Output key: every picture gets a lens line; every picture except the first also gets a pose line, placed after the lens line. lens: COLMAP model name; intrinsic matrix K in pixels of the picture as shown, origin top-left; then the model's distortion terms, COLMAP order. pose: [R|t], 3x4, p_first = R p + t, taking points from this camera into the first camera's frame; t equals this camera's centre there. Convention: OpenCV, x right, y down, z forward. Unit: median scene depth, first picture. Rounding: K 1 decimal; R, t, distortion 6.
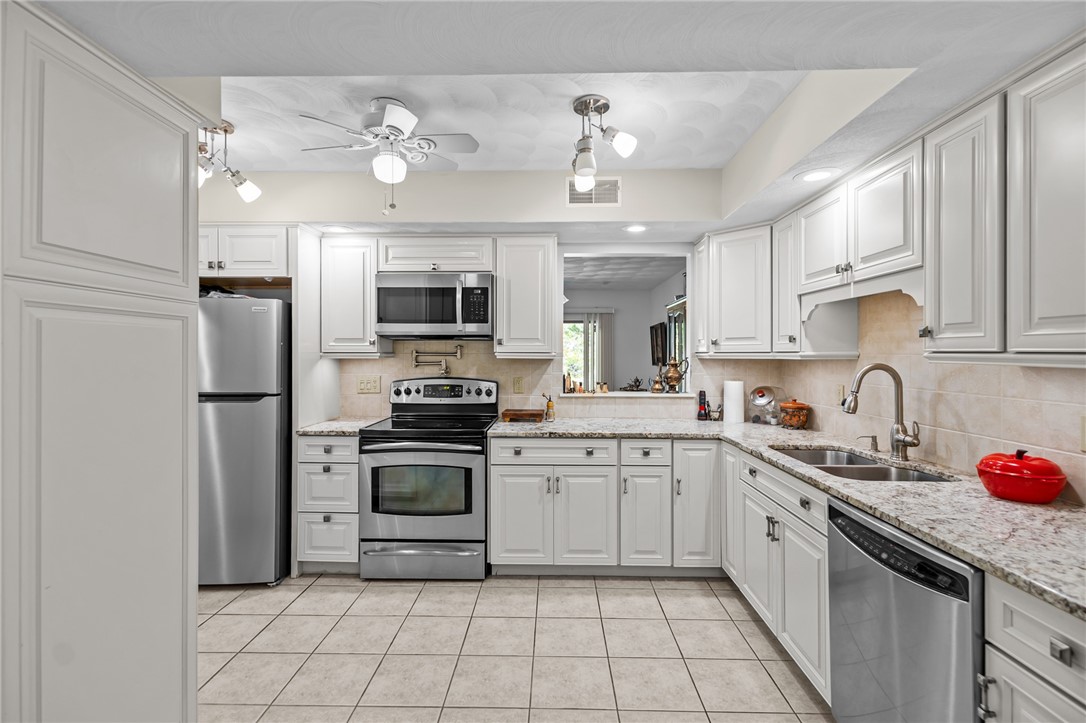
lens RADIAL K [[503.0, 0, 543.5], [0, 503.0, 354.1], [0, 0, 1]] dist [0.005503, -0.002526]
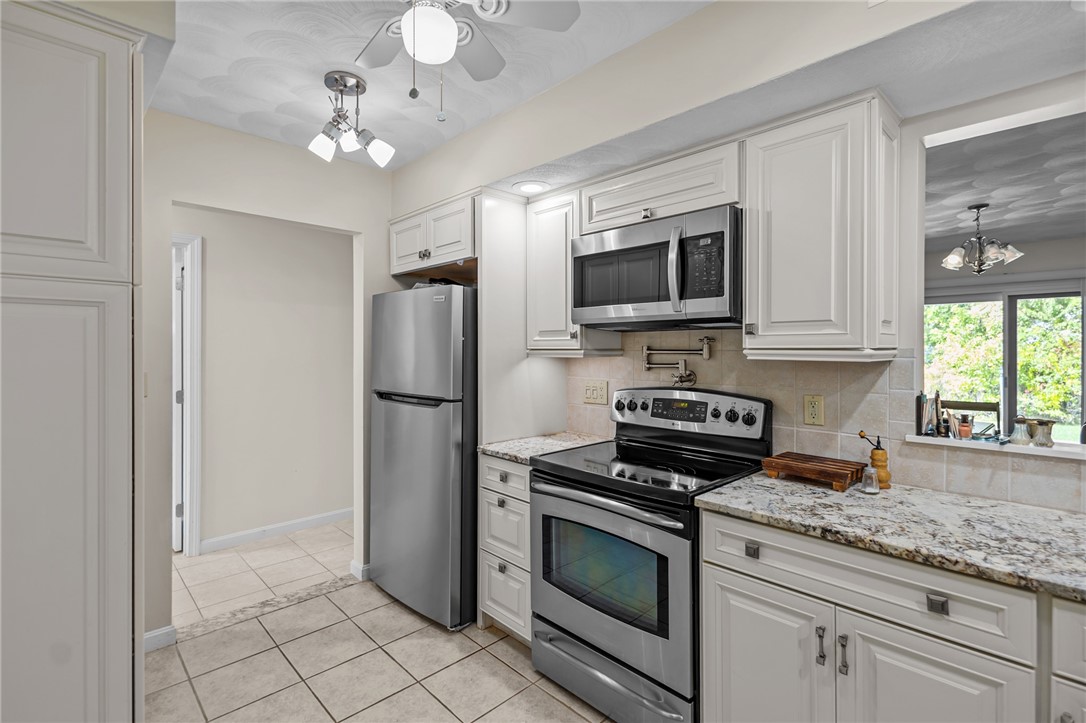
lens RADIAL K [[503.0, 0, 543.2], [0, 503.0, 349.5], [0, 0, 1]] dist [0.005503, -0.002526]
pose [[0.710559, -0.001207, -0.703637, 0.148550], [-0.002891, 0.999985, -0.004635, 0.000567], [0.703632, 0.005328, 0.710545, 0.502737]]
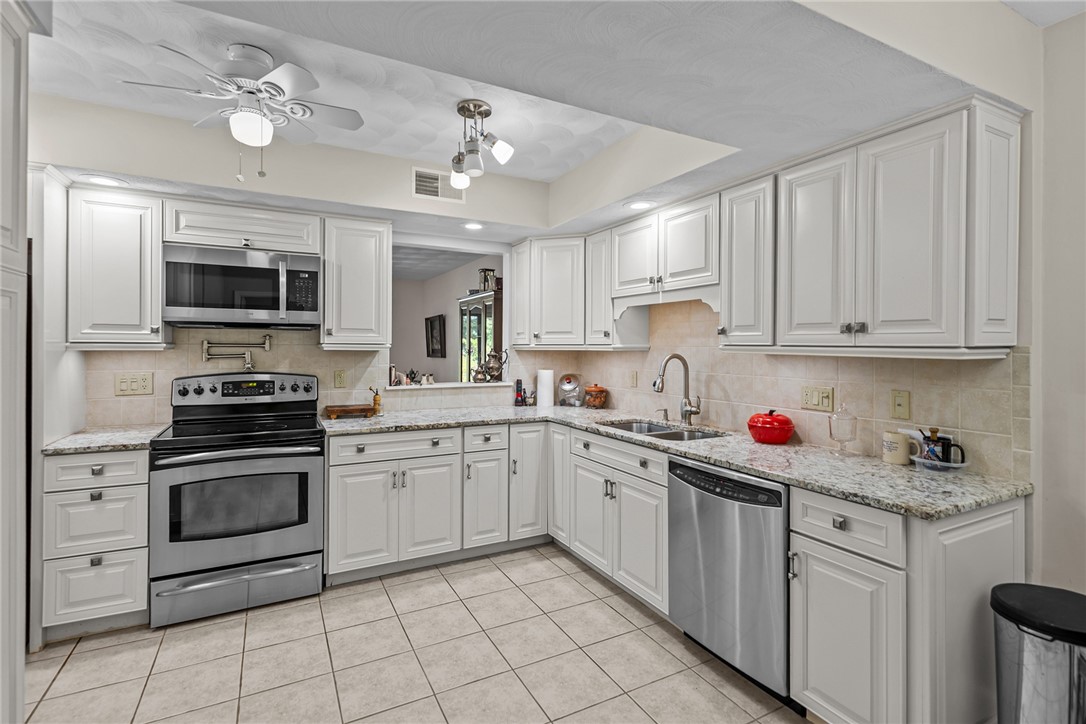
lens RADIAL K [[503.0, 0, 542.1], [0, 503.0, 347.3], [0, 0, 1]] dist [0.005503, -0.002526]
pose [[0.872517, 0.002428, 0.488577, -0.215157], [-0.002909, 0.999996, 0.000227, 0.001843], [-0.488575, -0.001619, 0.872521, 0.009304]]
